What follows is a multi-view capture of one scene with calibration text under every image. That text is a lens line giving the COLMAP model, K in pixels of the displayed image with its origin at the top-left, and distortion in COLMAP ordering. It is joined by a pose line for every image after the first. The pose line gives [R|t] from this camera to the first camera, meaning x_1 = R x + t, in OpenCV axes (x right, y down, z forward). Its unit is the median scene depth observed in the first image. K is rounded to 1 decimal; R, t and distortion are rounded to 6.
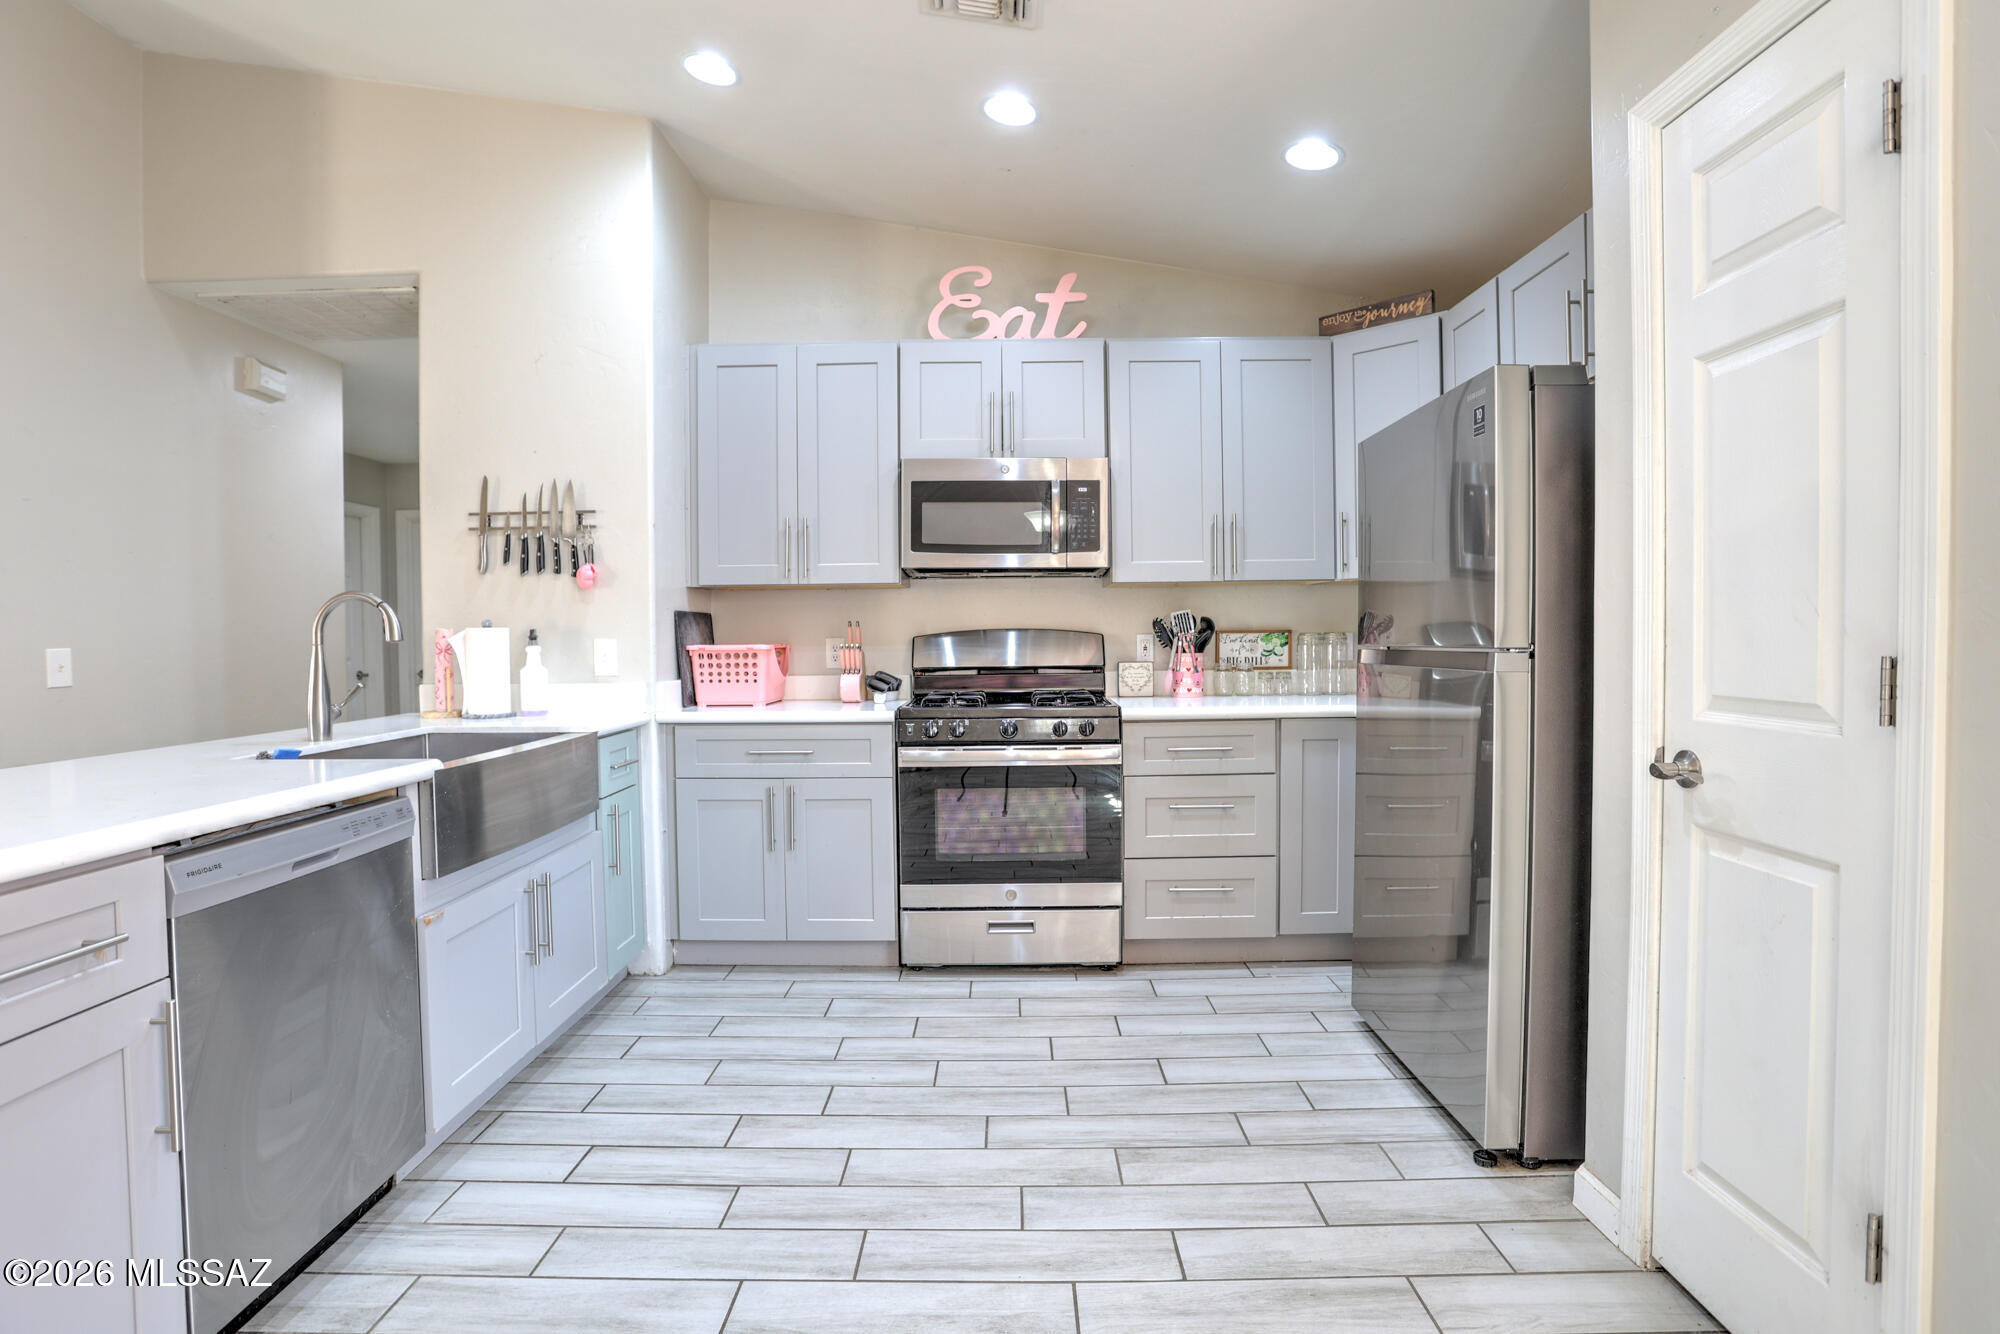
lens RADIAL K [[976.2, 0, 990.7], [0, 976.2, 650.3], [0, 0, 1]] dist [-0.075882, 0.032304]
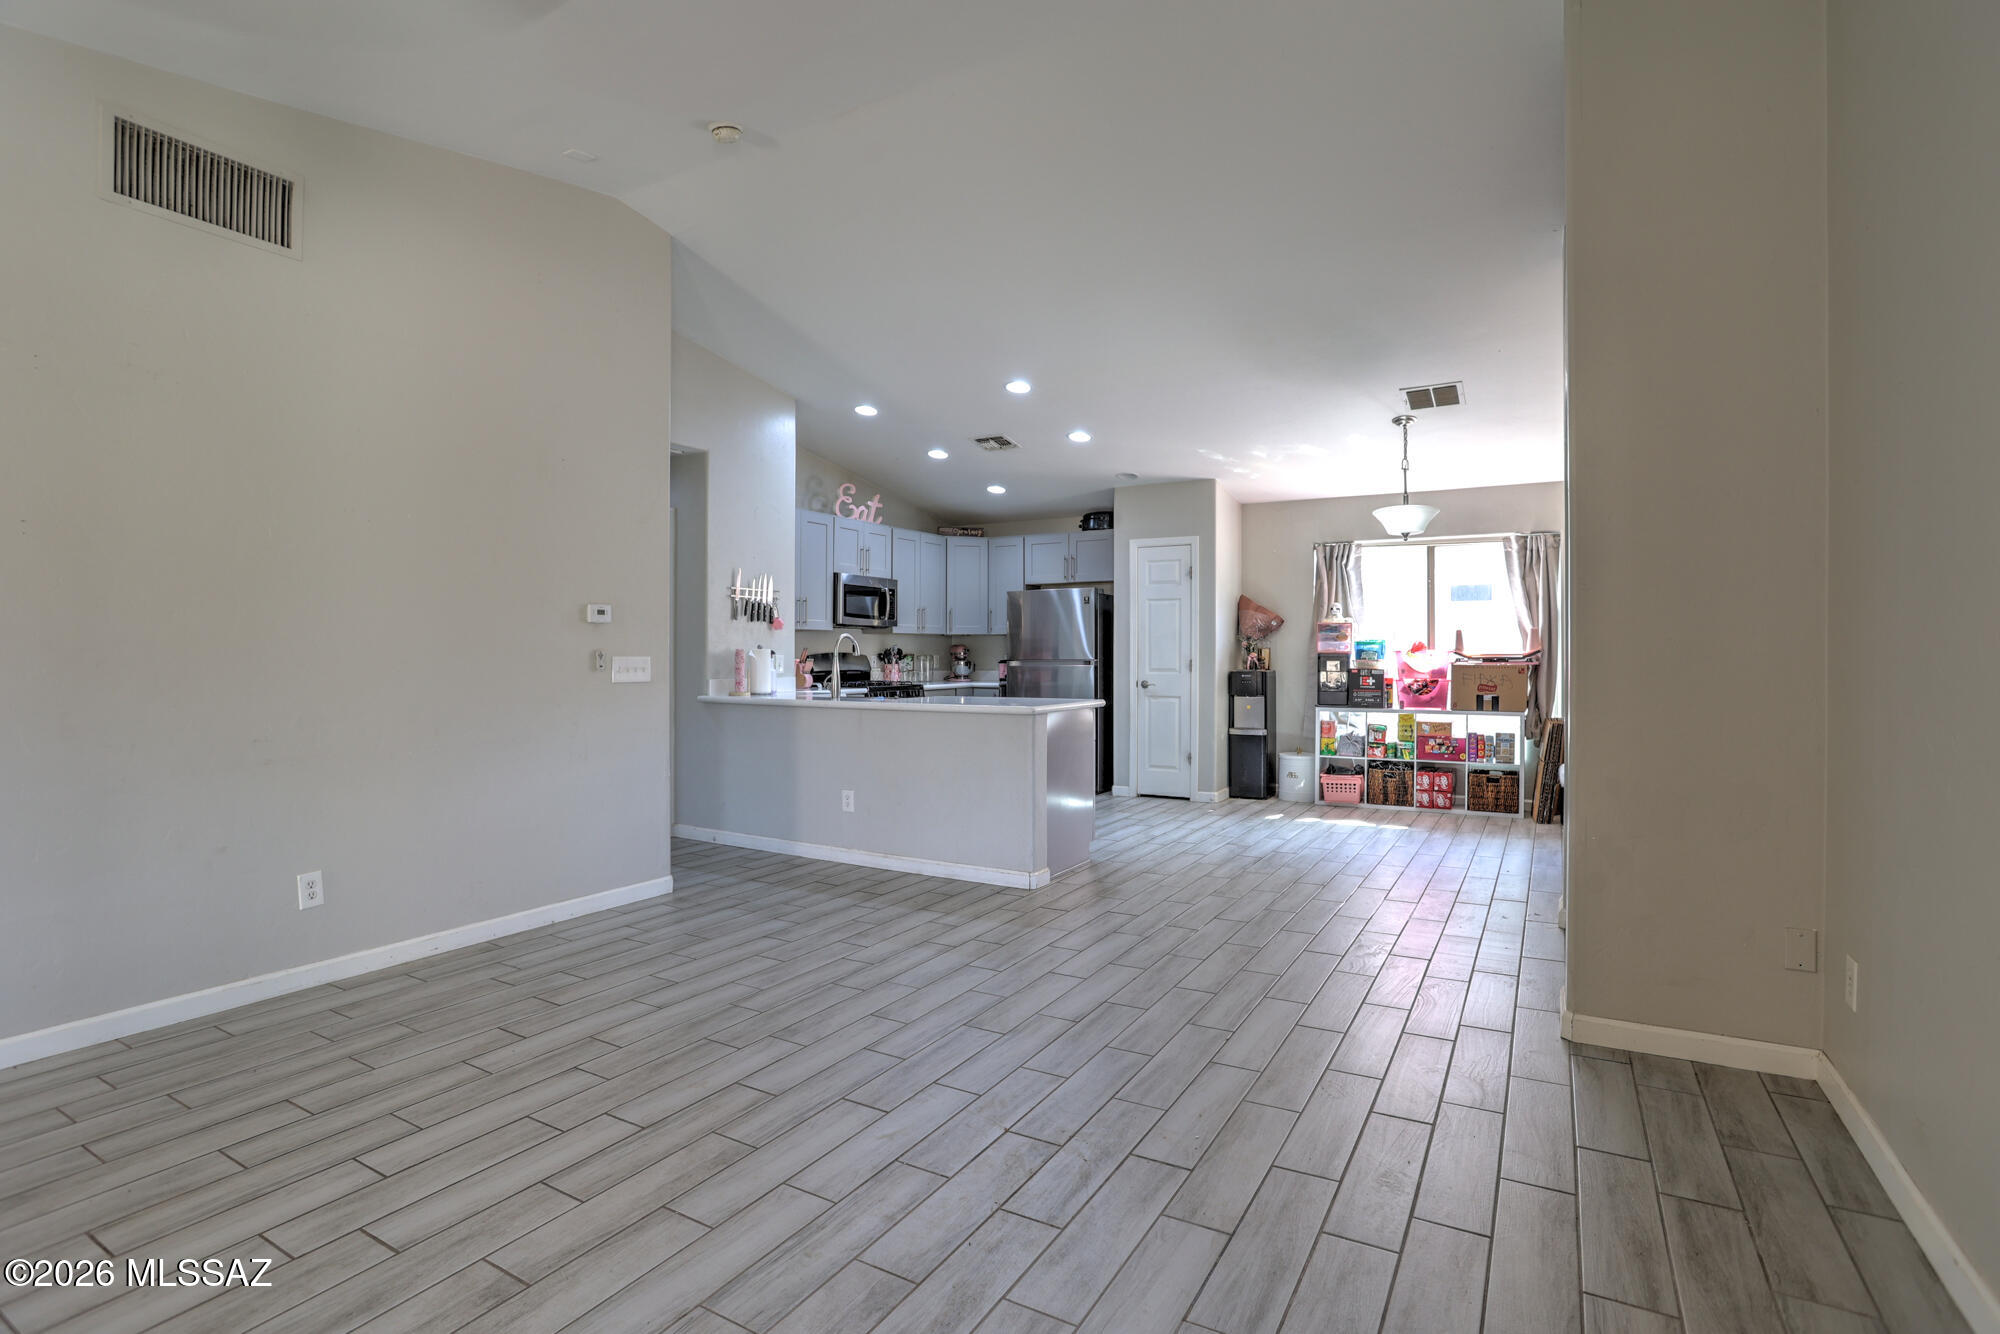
lens RADIAL K [[978.7, 0, 992.0], [0, 978.7, 662.1], [0, 0, 1]] dist [-0.083401, 0.037795]
pose [[0.494578, 0.002528, 0.869129, -1.805465], [0.010378, 0.999907, -0.008814, 0.022186], [-0.869071, 0.013379, 0.494506, -0.354008]]
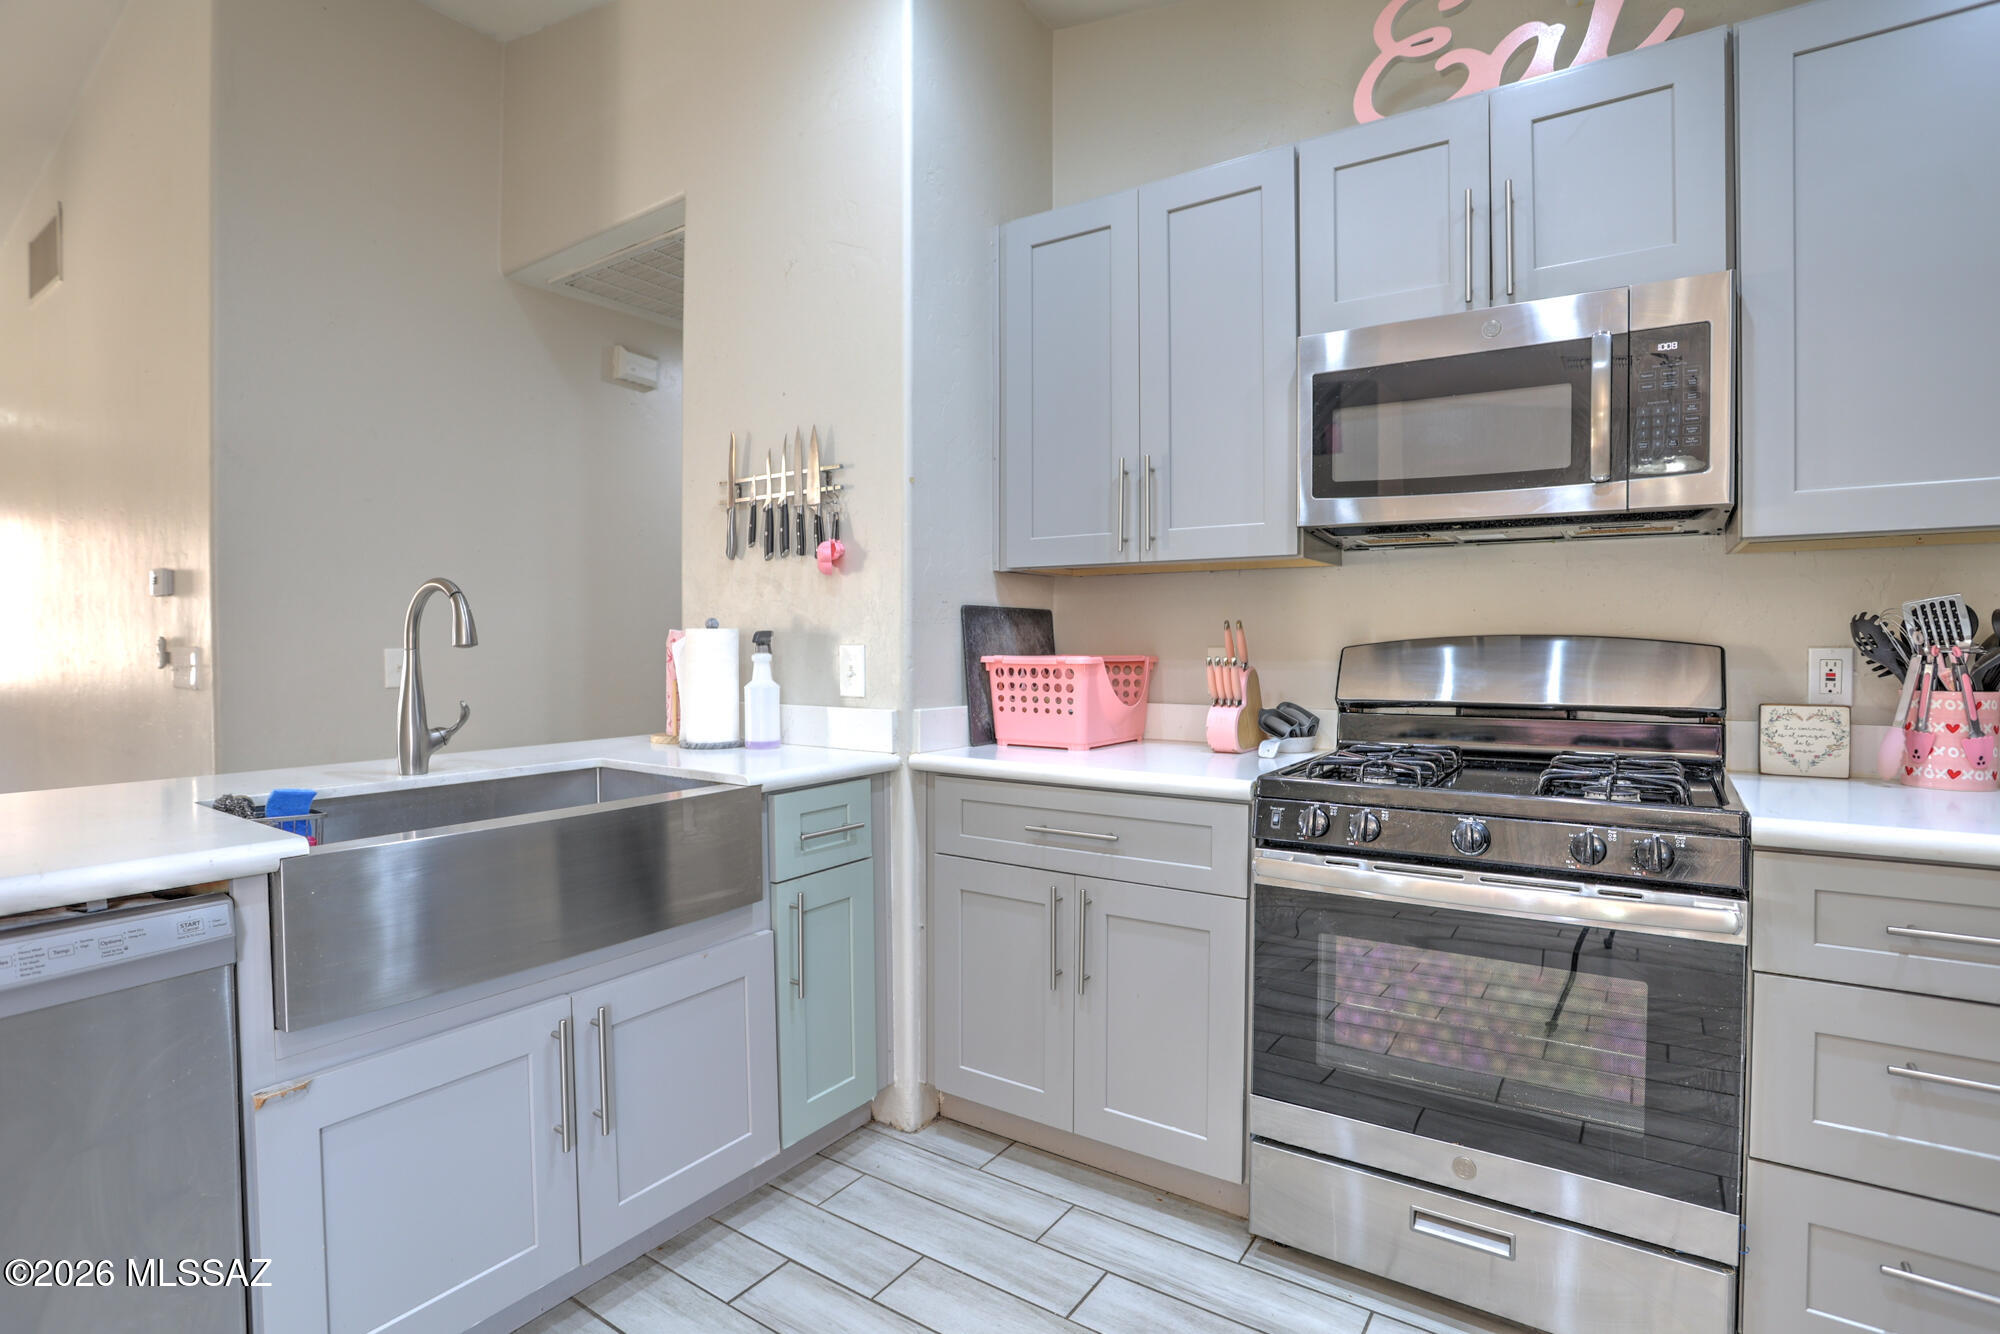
lens RADIAL K [[978.7, 0, 992.0], [0, 978.7, 662.1], [0, 0, 1]] dist [-0.083401, 0.037795]
pose [[0.834801, 0.020038, -0.550187, 0.074920], [-0.016825, 0.999799, 0.010885, -0.008299], [0.550295, 0.000170, 0.834970, 0.427728]]
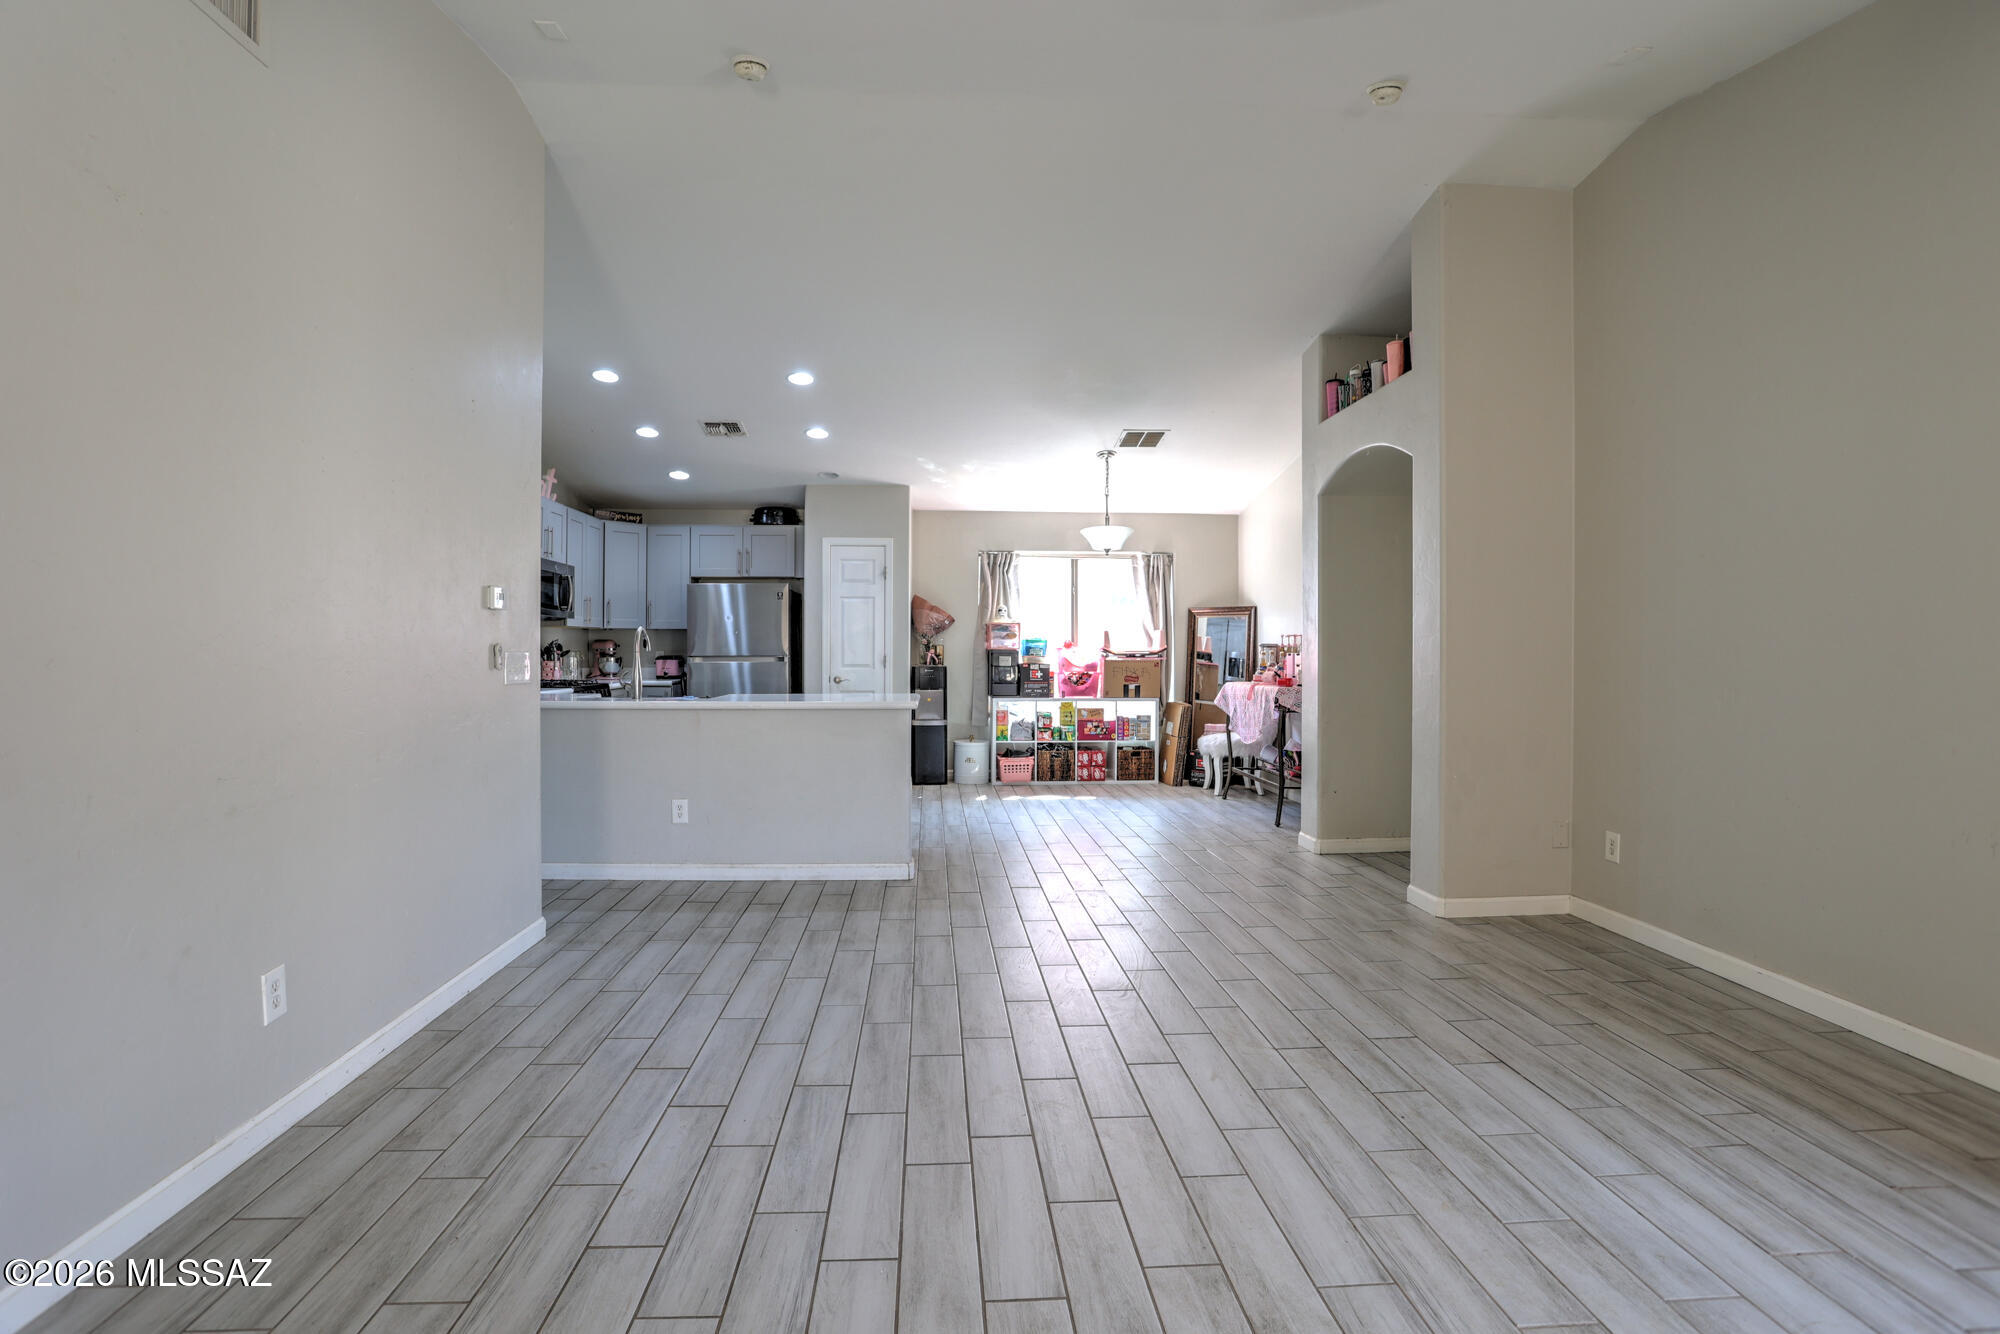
lens RADIAL K [[978.7, 0, 992.0], [0, 978.7, 662.1], [0, 0, 1]] dist [-0.083401, 0.037795]
pose [[-0.076049, -0.001985, 0.997102, -1.998876], [0.015699, 0.999872, 0.003188, 0.013576], [-0.996981, 0.015896, -0.076008, 0.269461]]
